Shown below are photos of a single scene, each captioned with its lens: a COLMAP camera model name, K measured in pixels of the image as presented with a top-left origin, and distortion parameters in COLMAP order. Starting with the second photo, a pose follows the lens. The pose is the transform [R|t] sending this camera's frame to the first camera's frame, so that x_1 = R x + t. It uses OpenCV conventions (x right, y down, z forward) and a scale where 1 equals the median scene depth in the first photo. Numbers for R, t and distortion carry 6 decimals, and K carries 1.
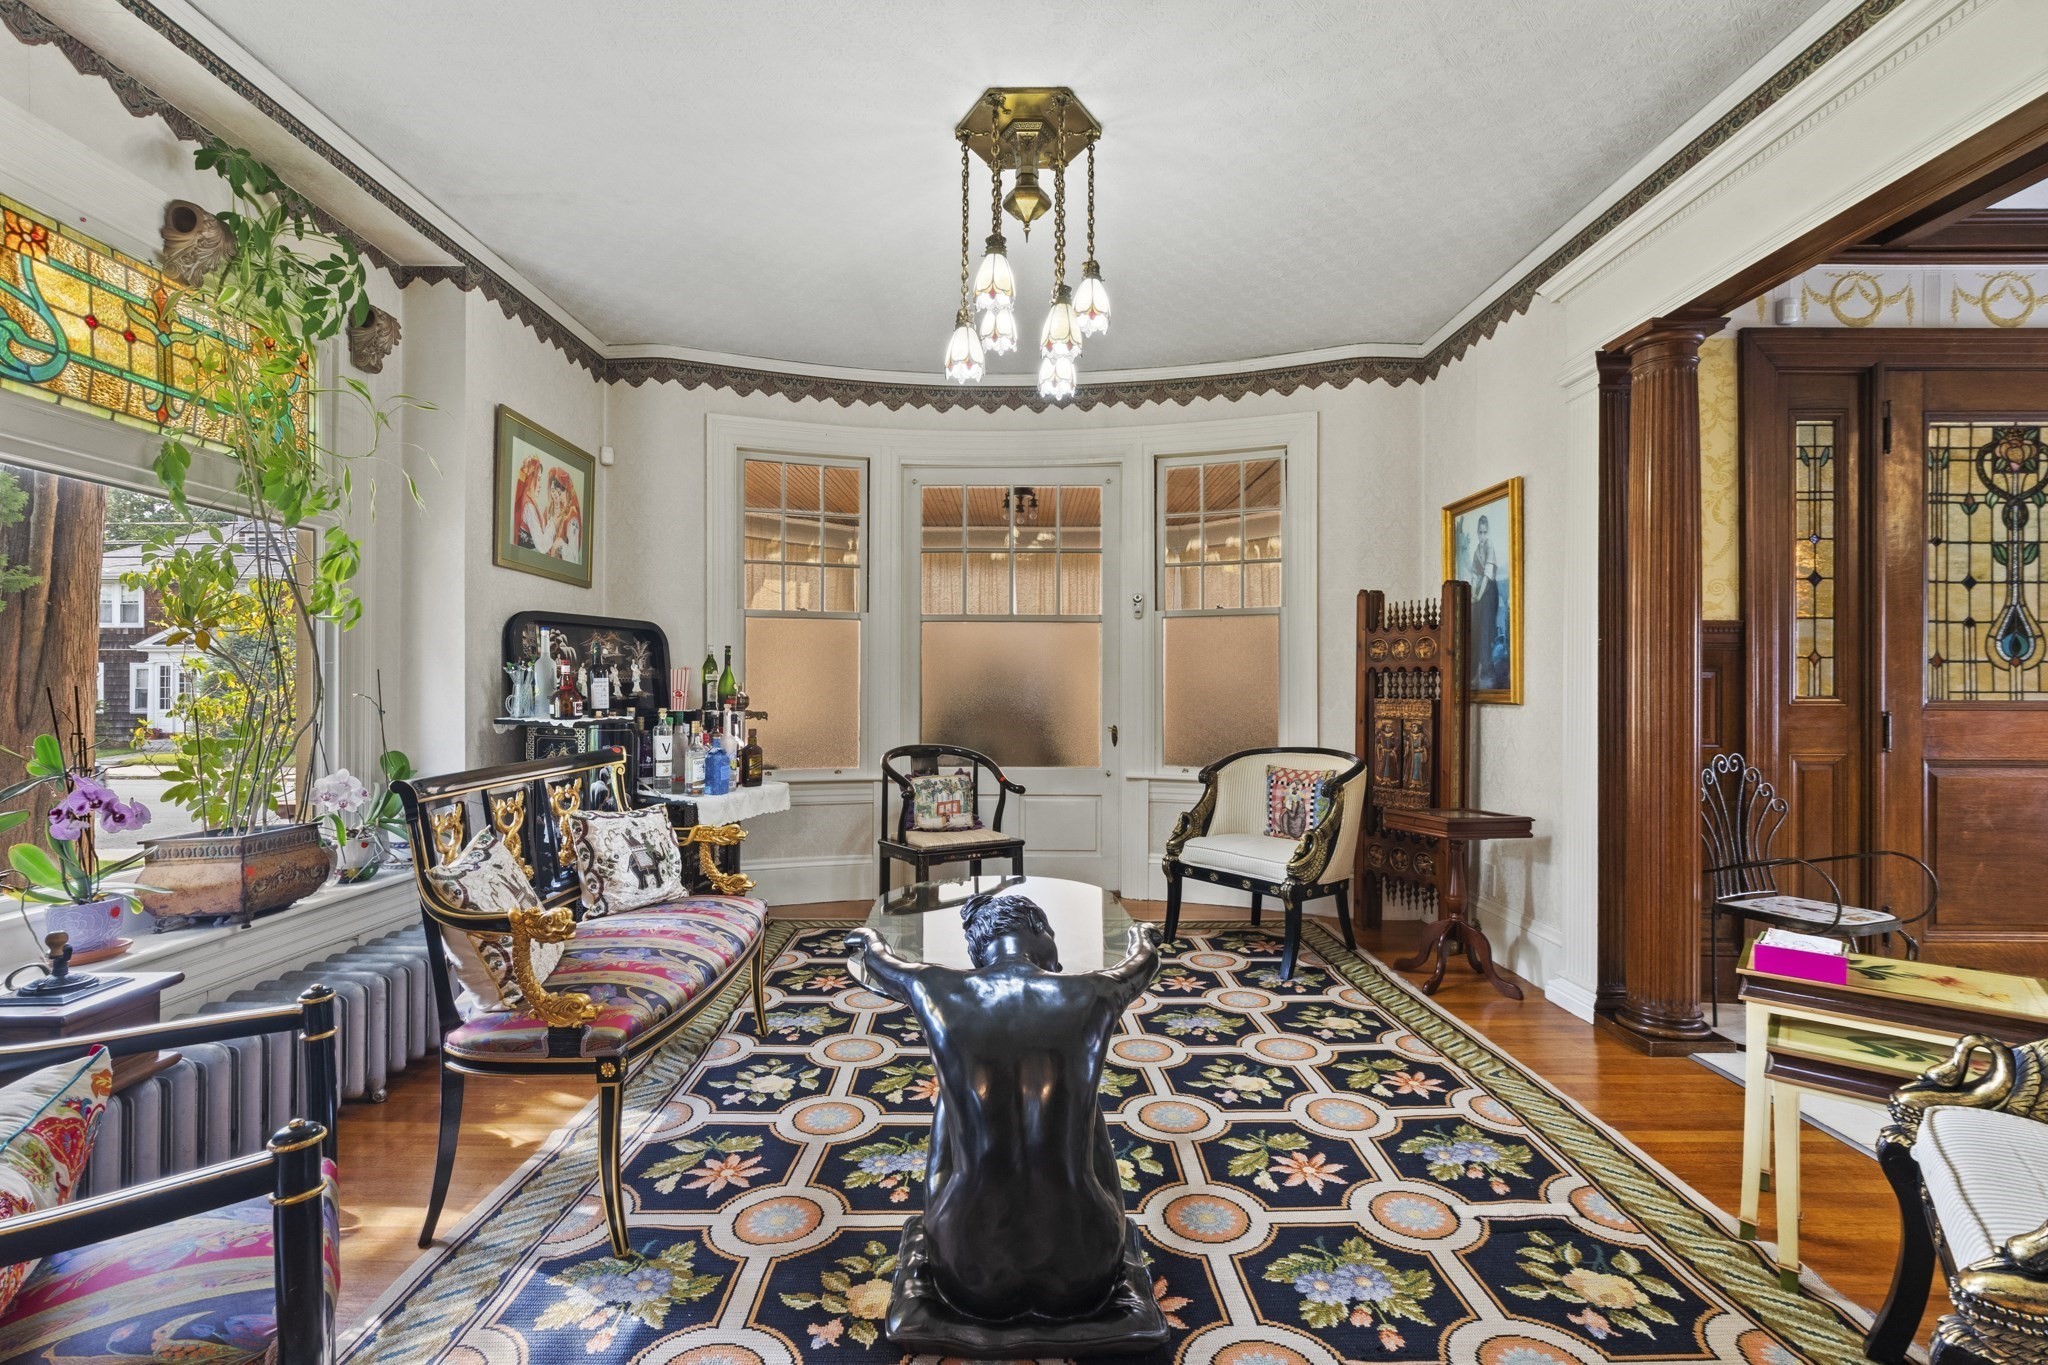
lens RADIAL K [[904.0, 0, 1007.1], [0, 904.0, 691.2], [0, 0, 1]] dist [-0.007397, 0.000746]
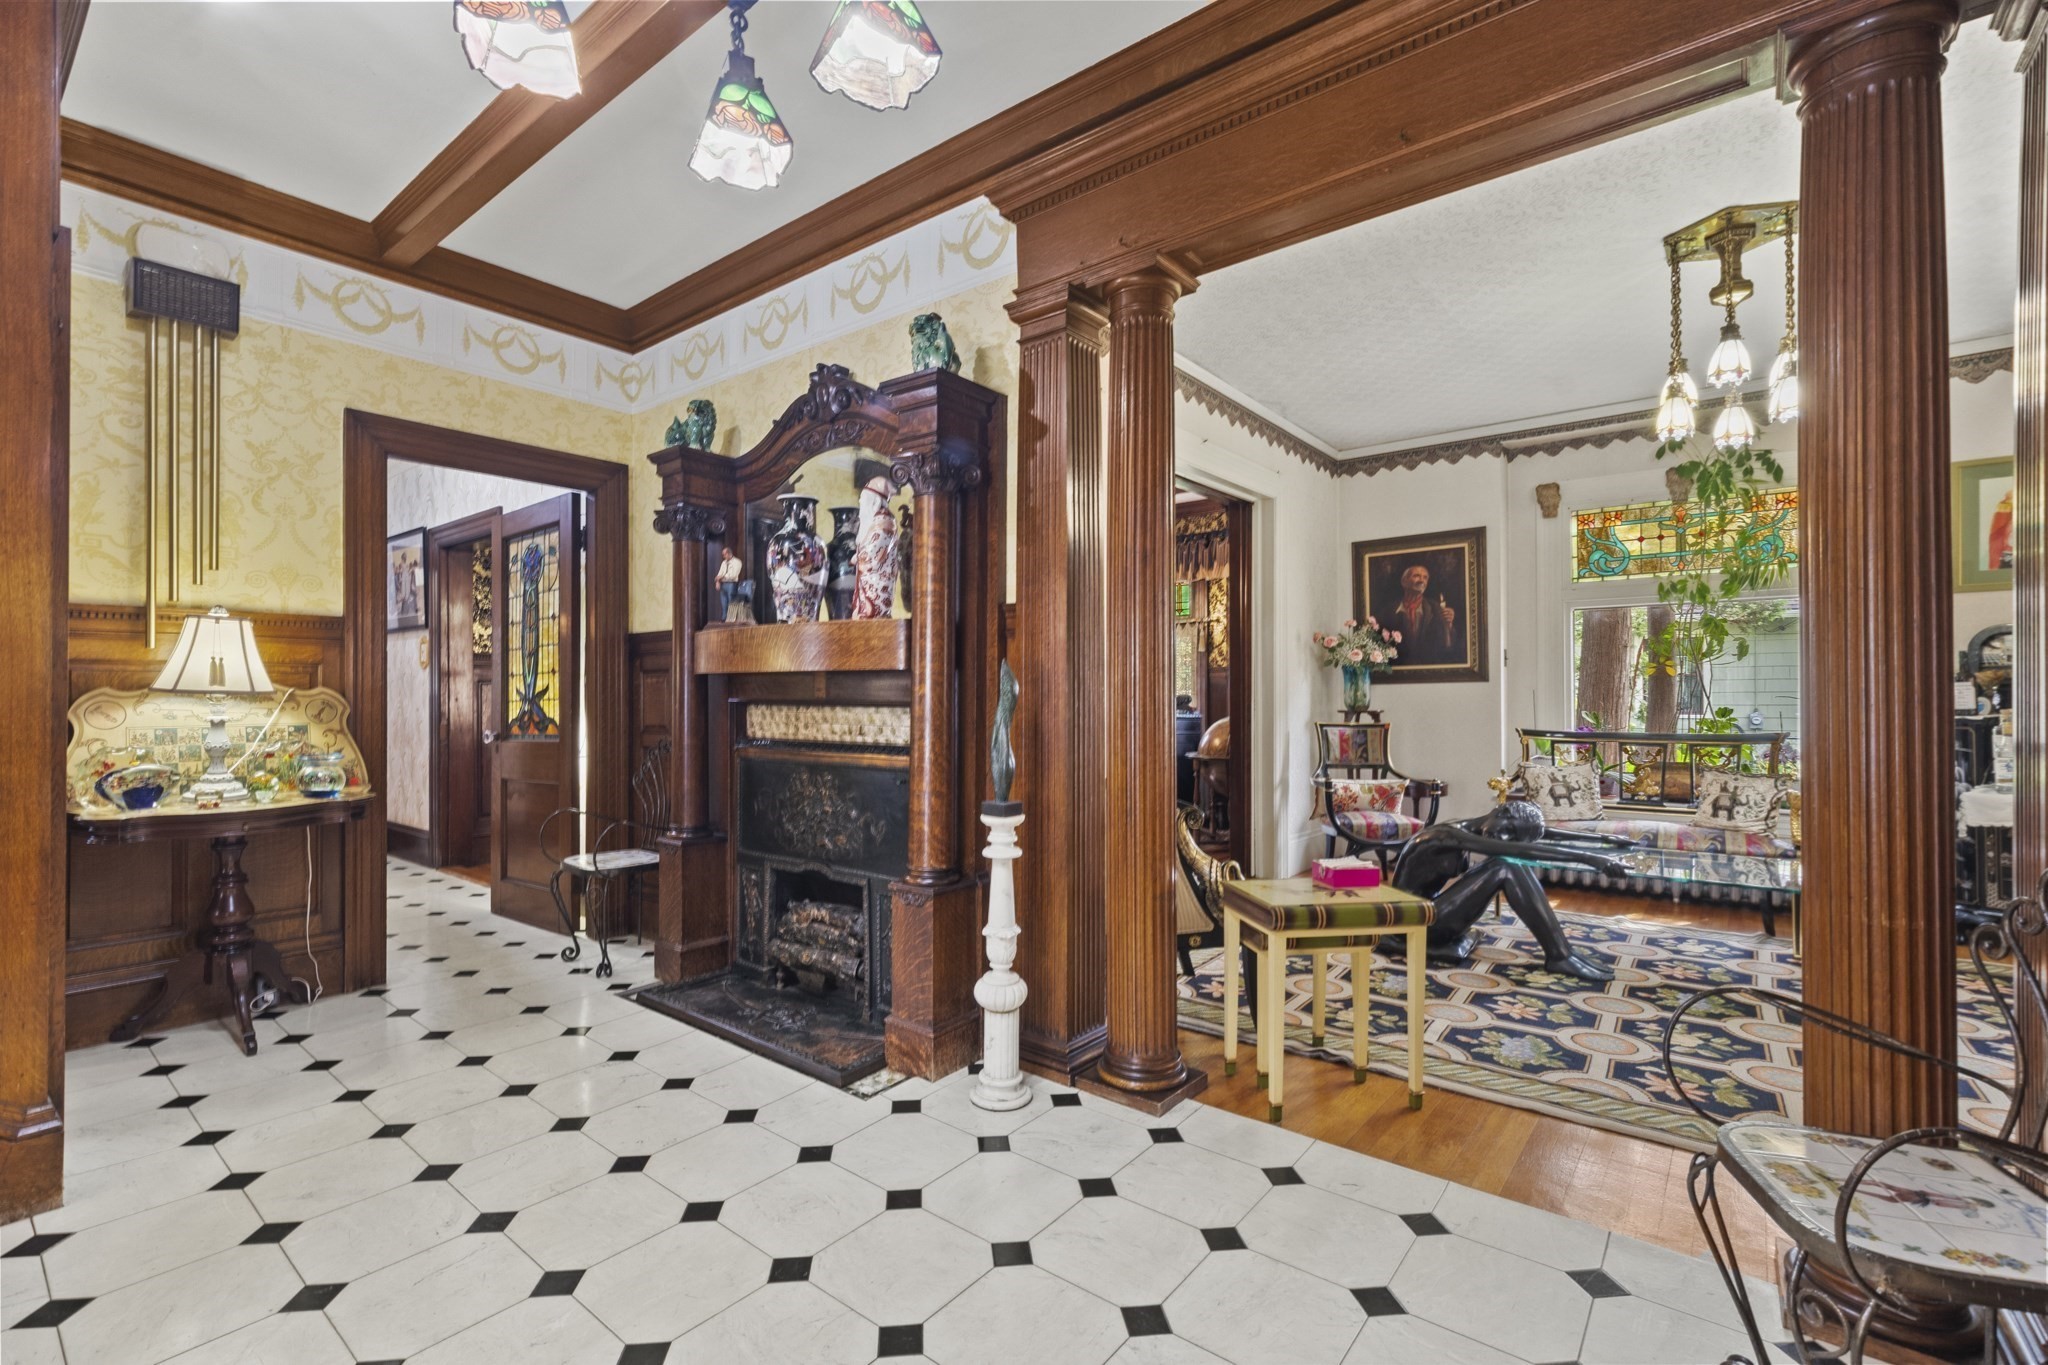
lens RADIAL K [[904.0, 0, 1005.6], [0, 904.0, 691.3], [0, 0, 1]] dist [-0.007397, 0.000746]
pose [[-0.627243, -0.008075, -0.778782, 1.686329], [-0.000326, 0.999949, -0.010106, 0.012905], [0.778824, -0.006085, -0.627213, 1.060266]]
